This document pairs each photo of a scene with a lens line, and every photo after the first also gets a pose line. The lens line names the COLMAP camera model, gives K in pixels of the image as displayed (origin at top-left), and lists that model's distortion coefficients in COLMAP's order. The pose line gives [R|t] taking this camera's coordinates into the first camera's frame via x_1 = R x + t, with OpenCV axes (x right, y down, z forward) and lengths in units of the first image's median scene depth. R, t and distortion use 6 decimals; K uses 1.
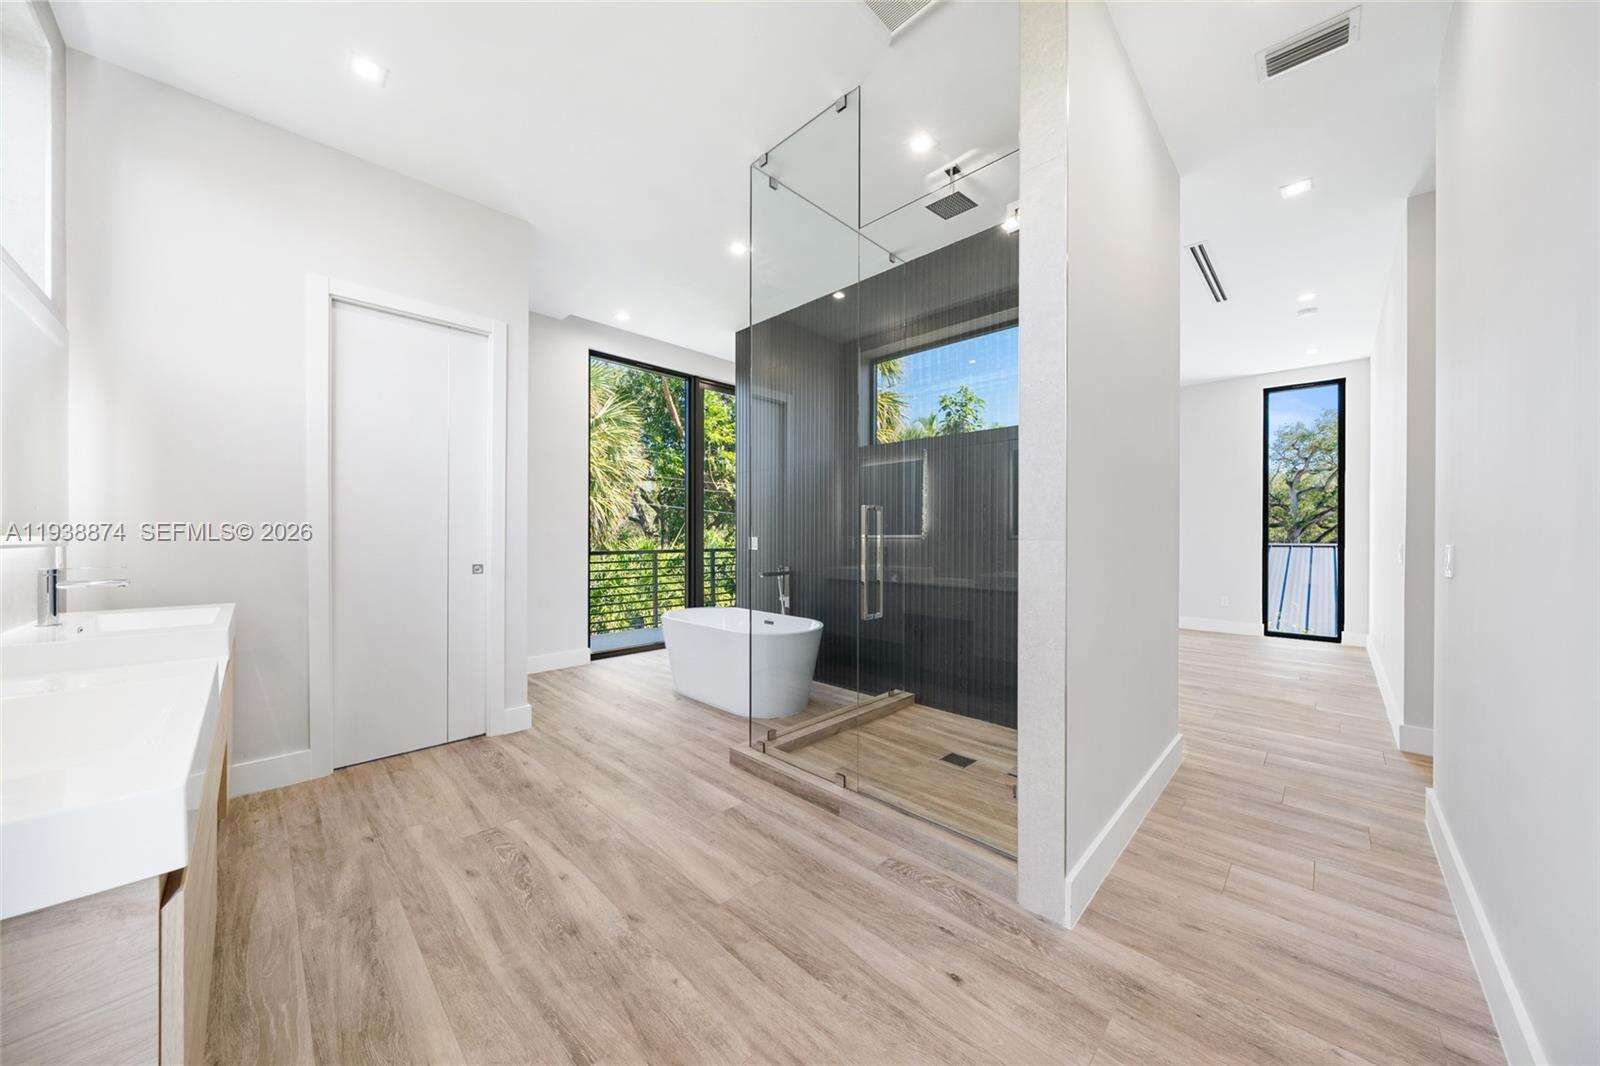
lens RADIAL K [[550.2, 0, 793.2], [0, 550.2, 536.1], [0, 0, 1]] dist [-0.010288, -0.000048]
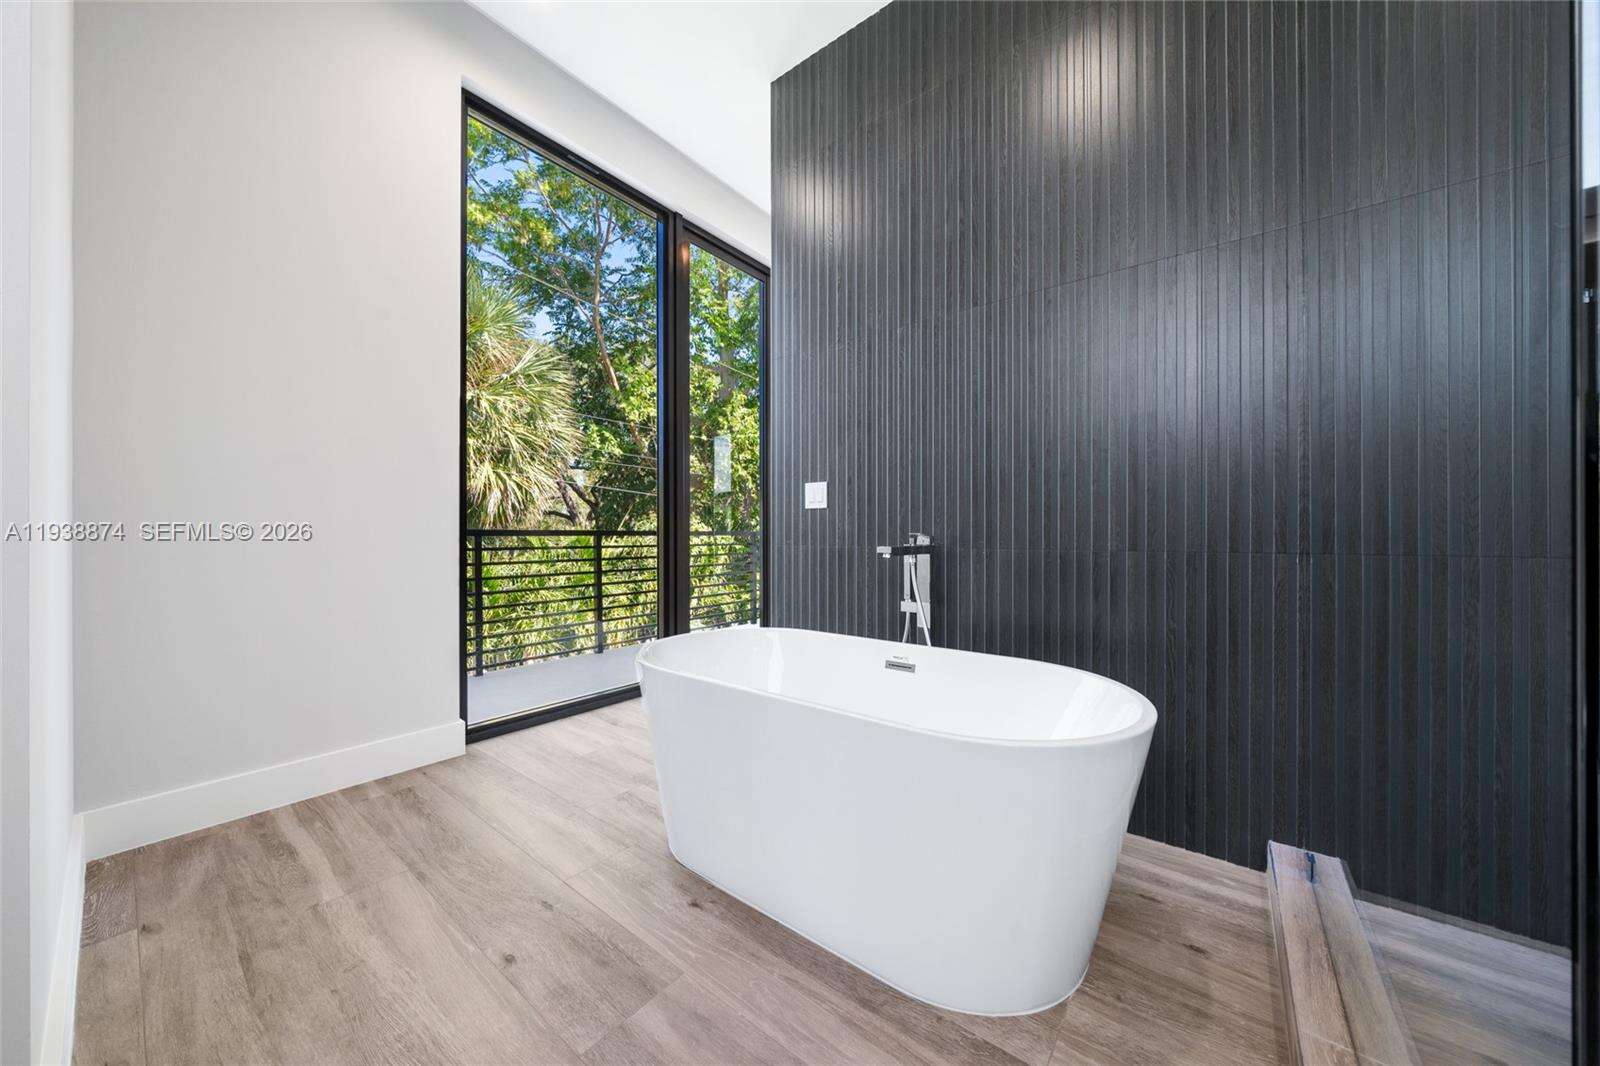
lens RADIAL K [[533.7, 0, 794.4], [0, 533.7, 536.7], [0, 0, 1]] dist [-0.007861, -0.000009]
pose [[0.991918, -0.005407, 0.126762, -0.177437], [0.006227, 0.999962, -0.006076, 0.062034], [-0.126725, 0.006817, 0.991915, 0.618549]]
